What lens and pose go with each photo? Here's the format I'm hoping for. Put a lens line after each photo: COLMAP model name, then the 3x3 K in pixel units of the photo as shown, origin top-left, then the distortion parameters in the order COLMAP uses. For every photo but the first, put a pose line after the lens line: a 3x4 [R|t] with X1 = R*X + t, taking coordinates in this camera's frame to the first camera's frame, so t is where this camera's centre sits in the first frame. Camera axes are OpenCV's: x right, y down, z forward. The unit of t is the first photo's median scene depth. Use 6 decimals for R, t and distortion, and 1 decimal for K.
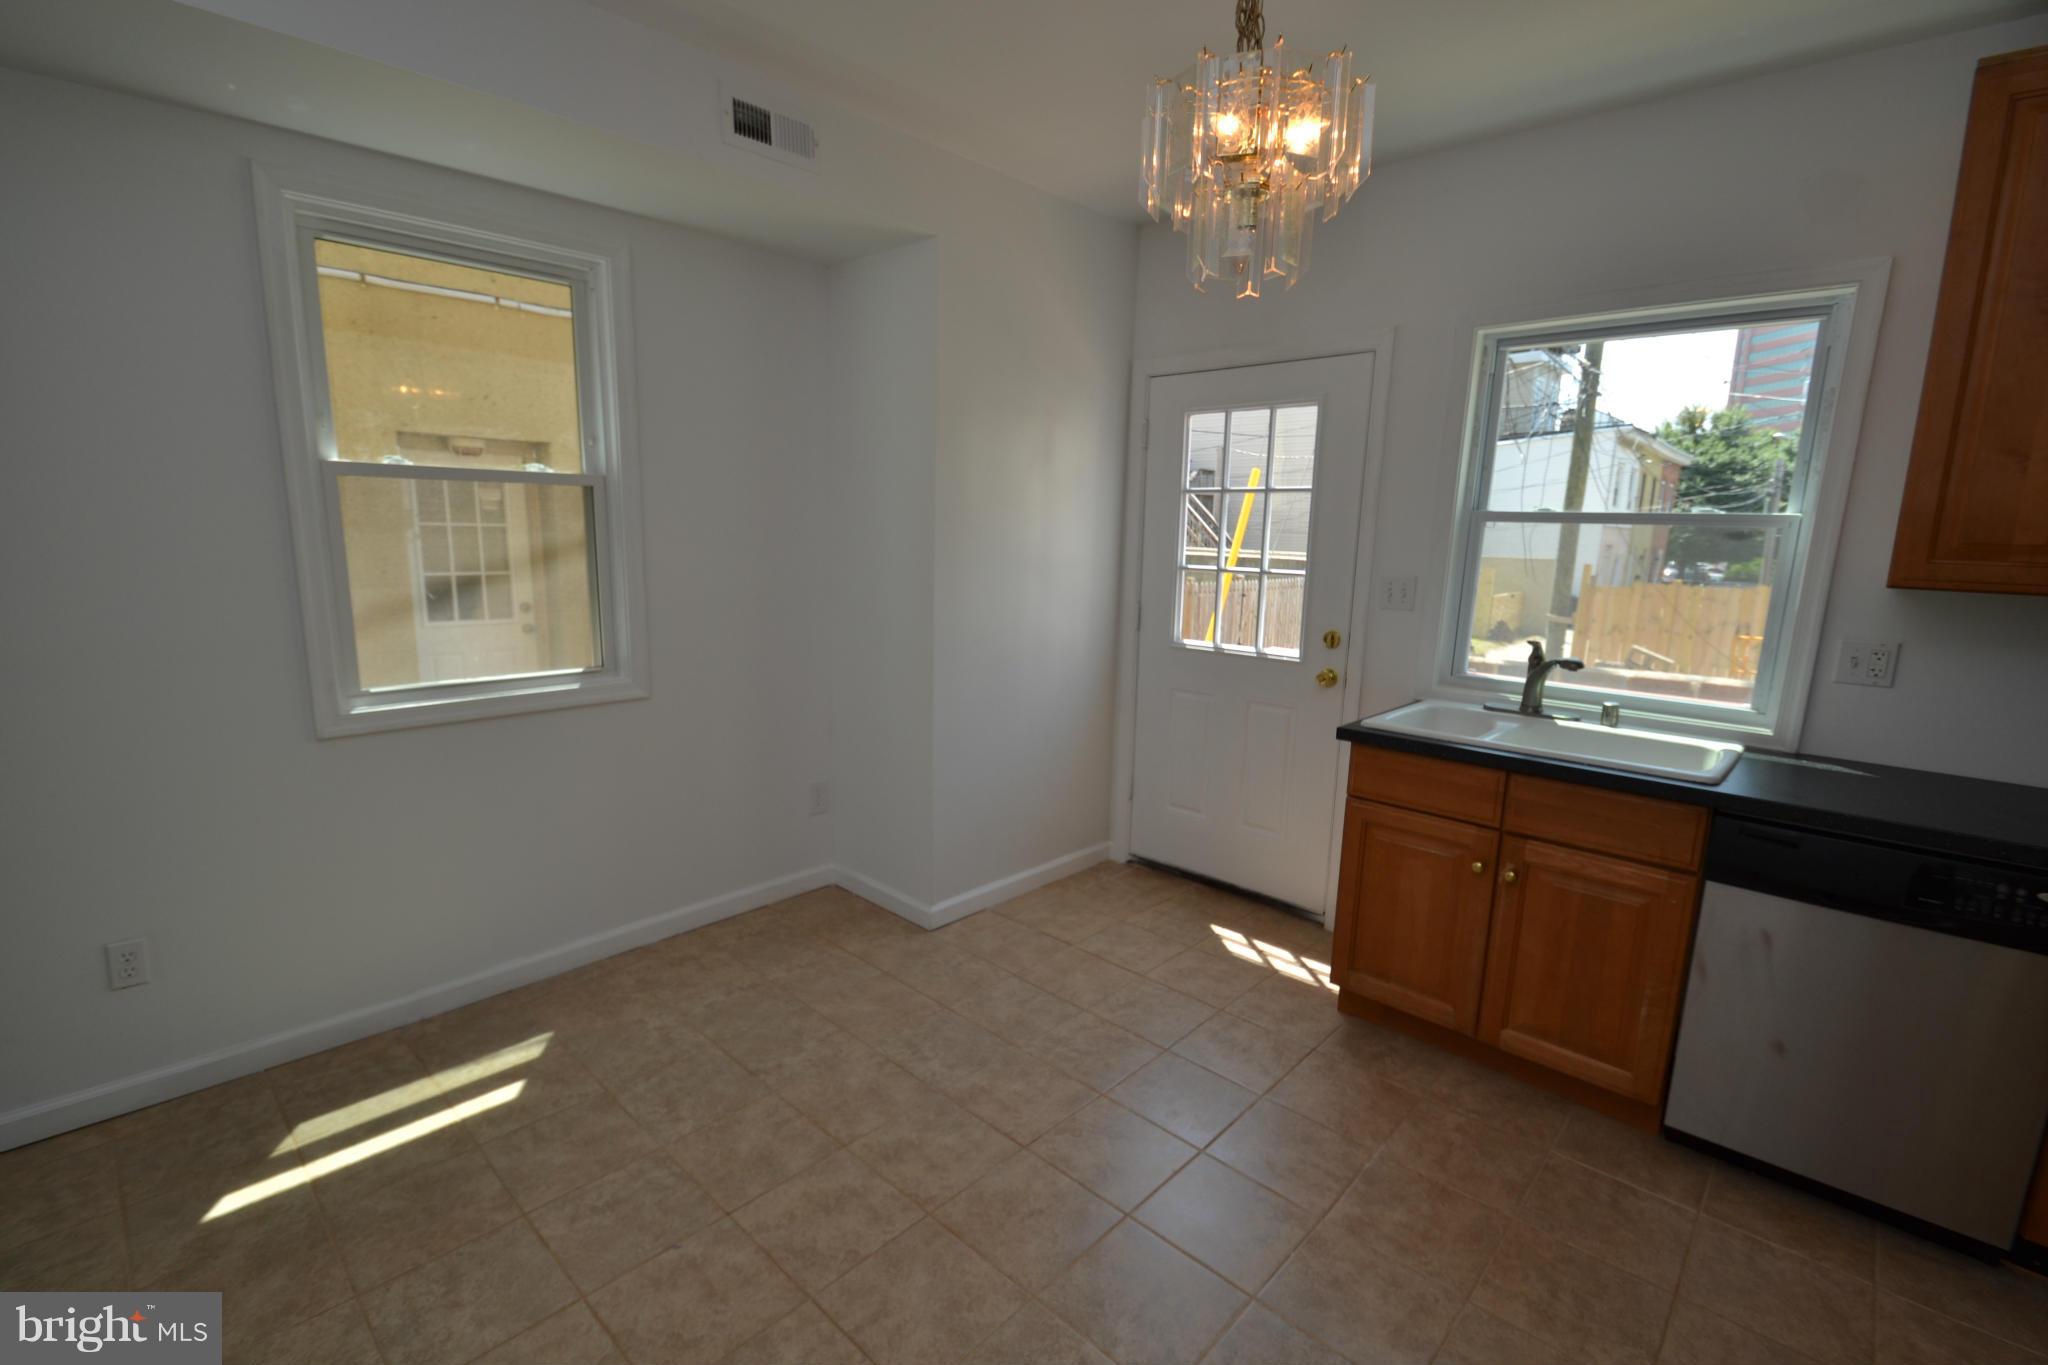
lens RADIAL K [[916.1, 0, 1007.4], [0, 916.1, 676.4], [0, 0, 1]] dist [0.018264, -0.020413]
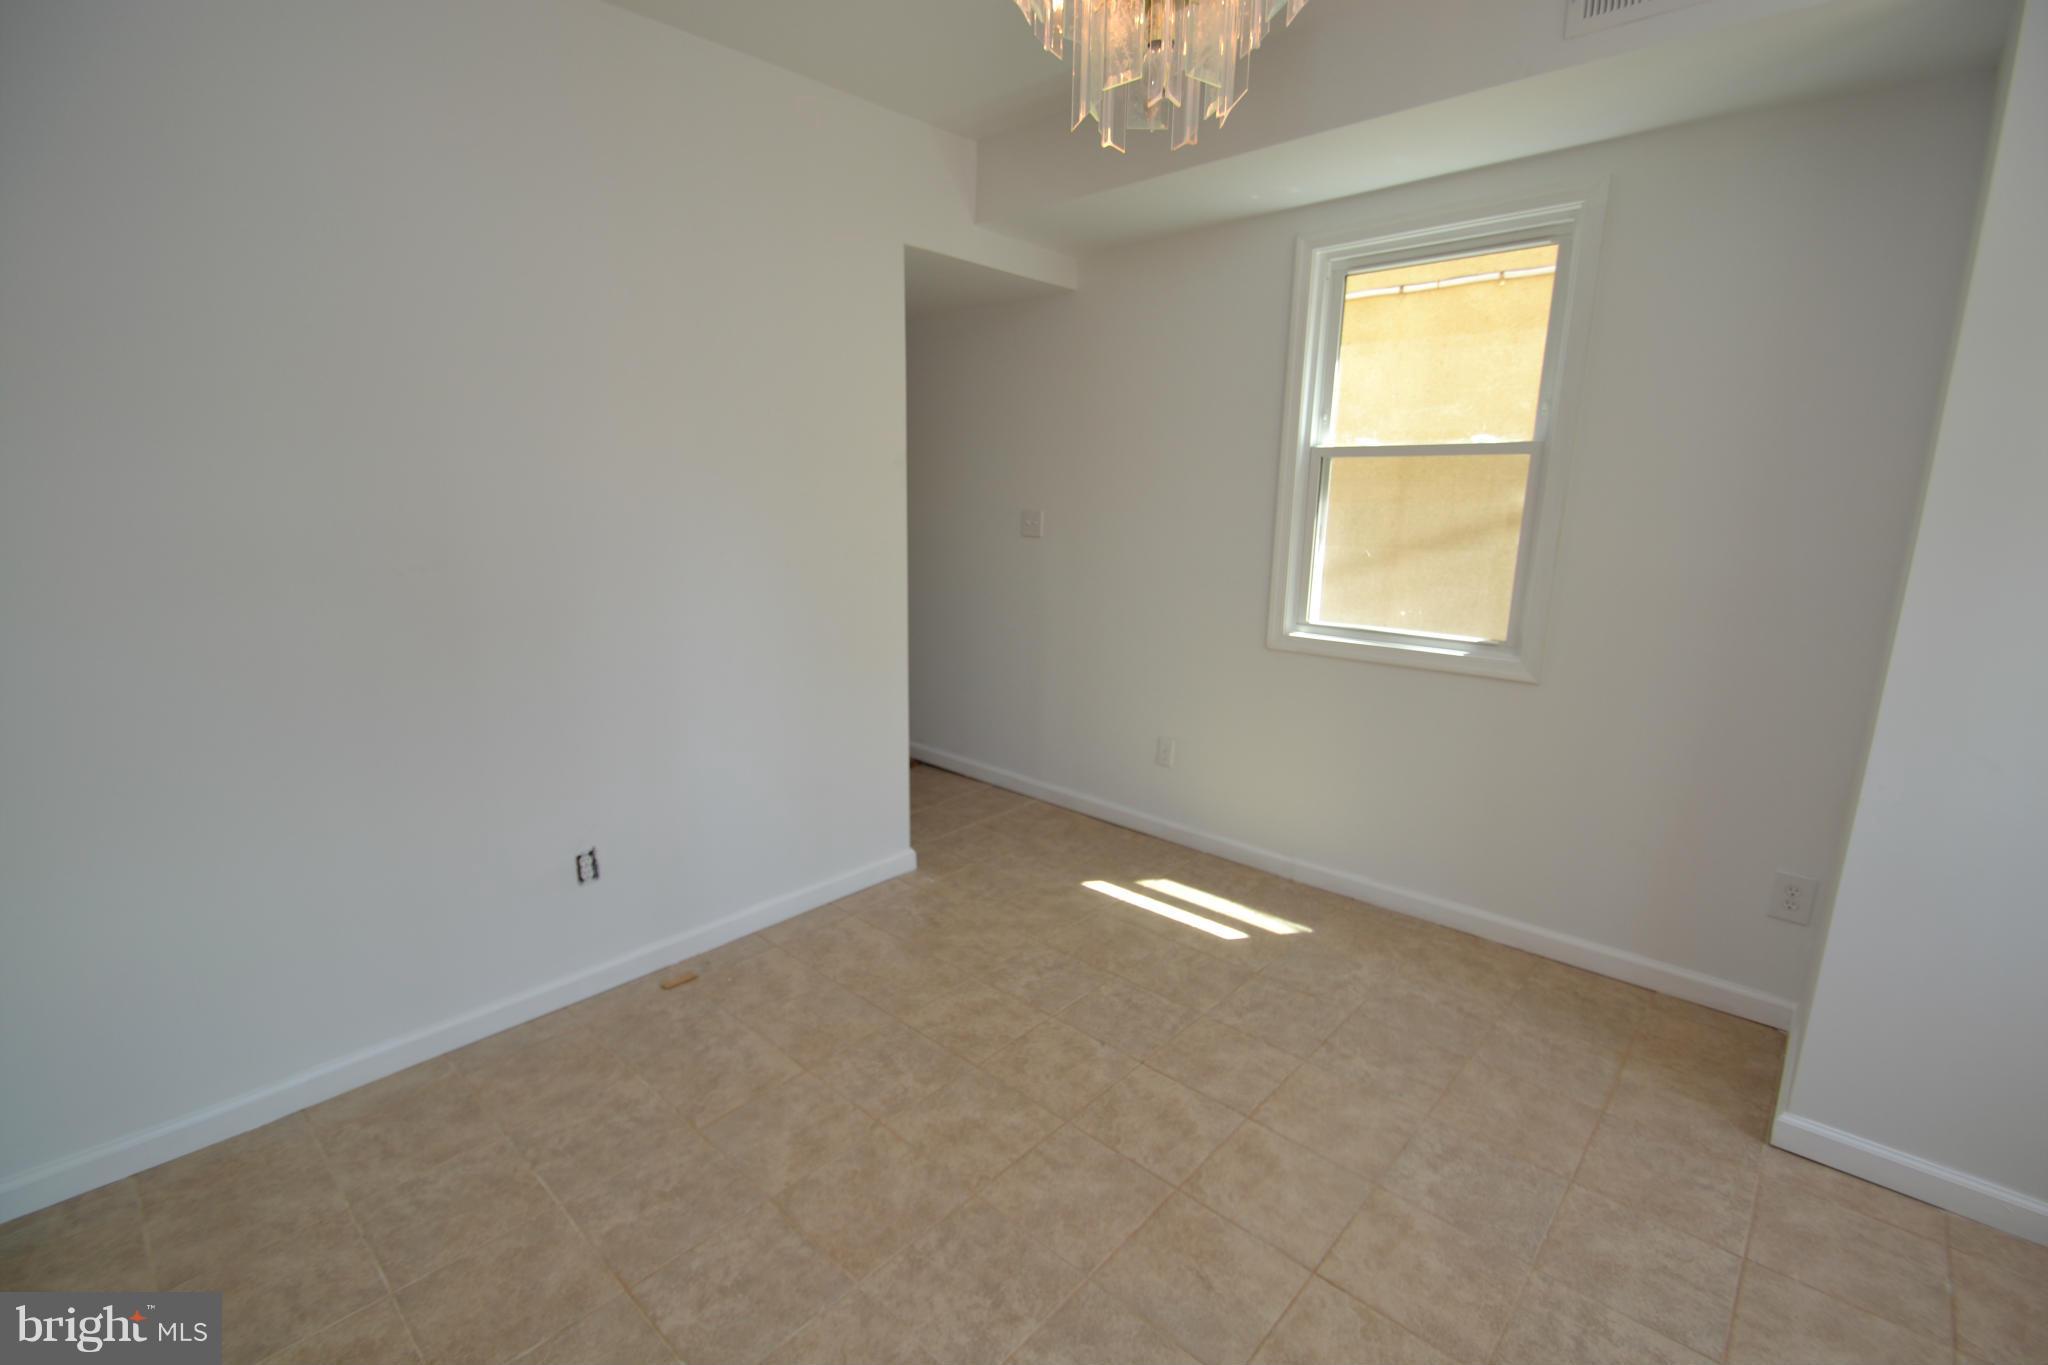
lens RADIAL K [[907.7, 0, 1013.5], [0, 907.7, 694.1], [0, 0, 1]] dist [0.016349, -0.020788]
pose [[0.005400, 0.200204, -0.979739, 0.634267], [-0.170345, 0.965618, 0.196379, -0.072151], [0.985370, 0.165833, 0.039318, 0.585141]]
